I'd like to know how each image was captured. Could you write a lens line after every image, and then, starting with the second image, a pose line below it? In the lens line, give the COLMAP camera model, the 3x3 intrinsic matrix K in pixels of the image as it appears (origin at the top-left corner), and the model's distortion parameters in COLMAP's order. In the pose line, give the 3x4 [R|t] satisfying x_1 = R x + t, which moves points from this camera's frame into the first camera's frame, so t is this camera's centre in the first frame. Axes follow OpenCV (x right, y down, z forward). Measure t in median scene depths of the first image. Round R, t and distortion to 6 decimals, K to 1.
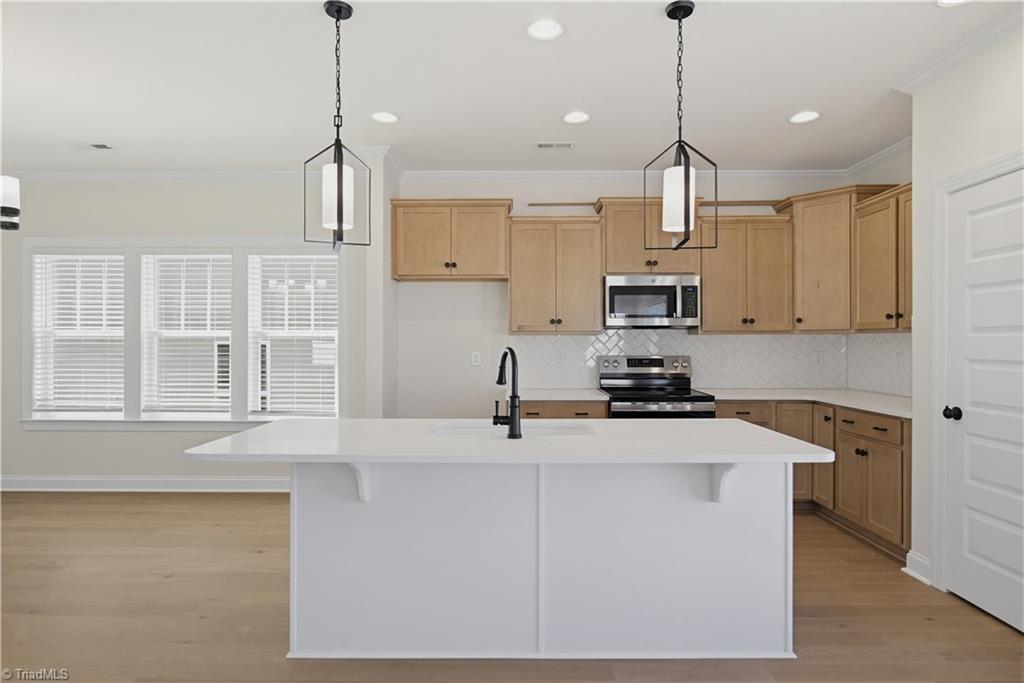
lens RADIAL K [[565.1, 0, 512.0], [0, 565.1, 341.5], [0, 0, 1]] dist [-0.006201, -0.000441]
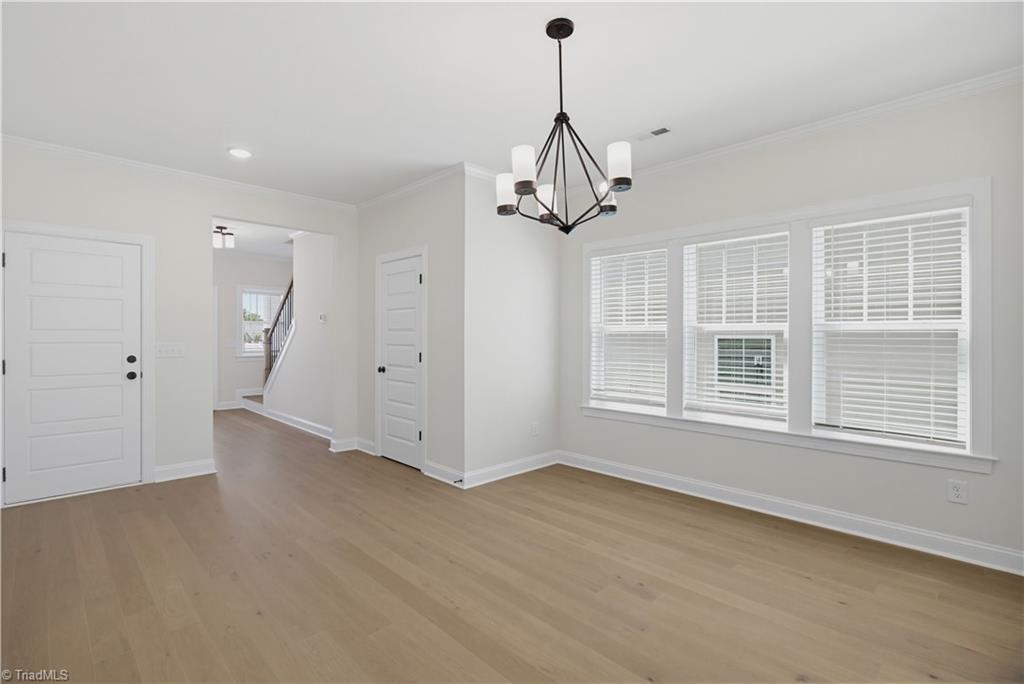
lens RADIAL K [[487.3, 0, 510.0], [0, 487.3, 335.3], [0, 0, 1]] dist [-0.025103, 0.000283]
pose [[0.705703, -0.000270, -0.708508, -0.303746], [0.001045, 0.999999, 0.000660, -0.002690], [0.708507, -0.001206, 0.705703, 0.225542]]
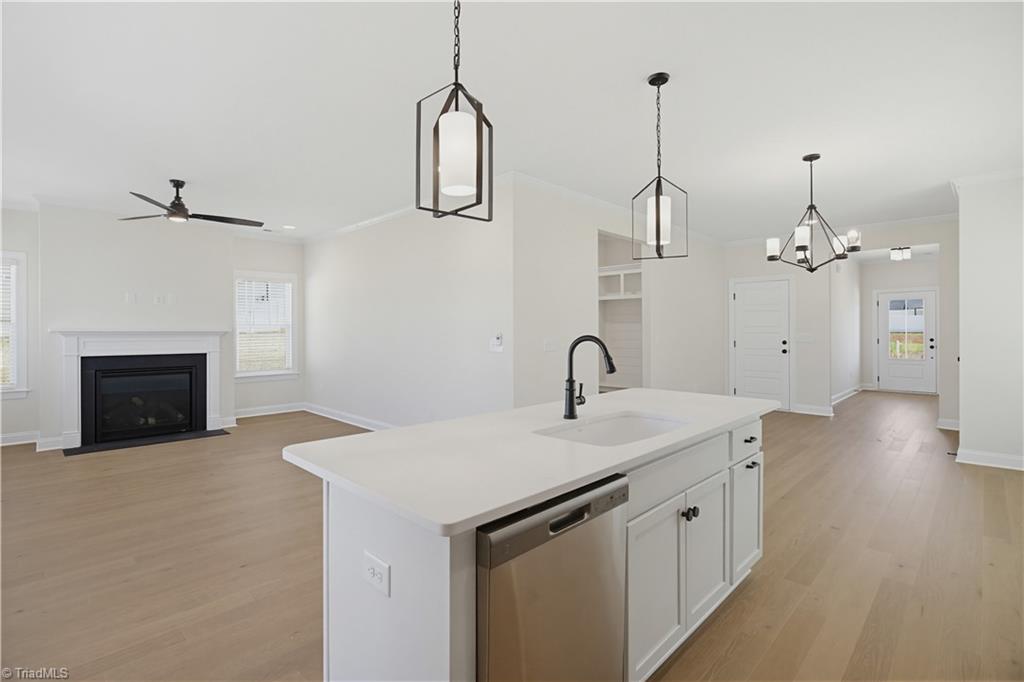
lens RADIAL K [[482.2, 0, 512.6], [0, 482.2, 330.0], [0, 0, 1]] dist [-0.004337, -0.000169]
pose [[-0.693120, 0.000552, -0.720822, 0.398607], [0.003399, 0.999991, -0.002502, 0.000057], [0.720814, -0.004184, -0.693116, 0.827739]]
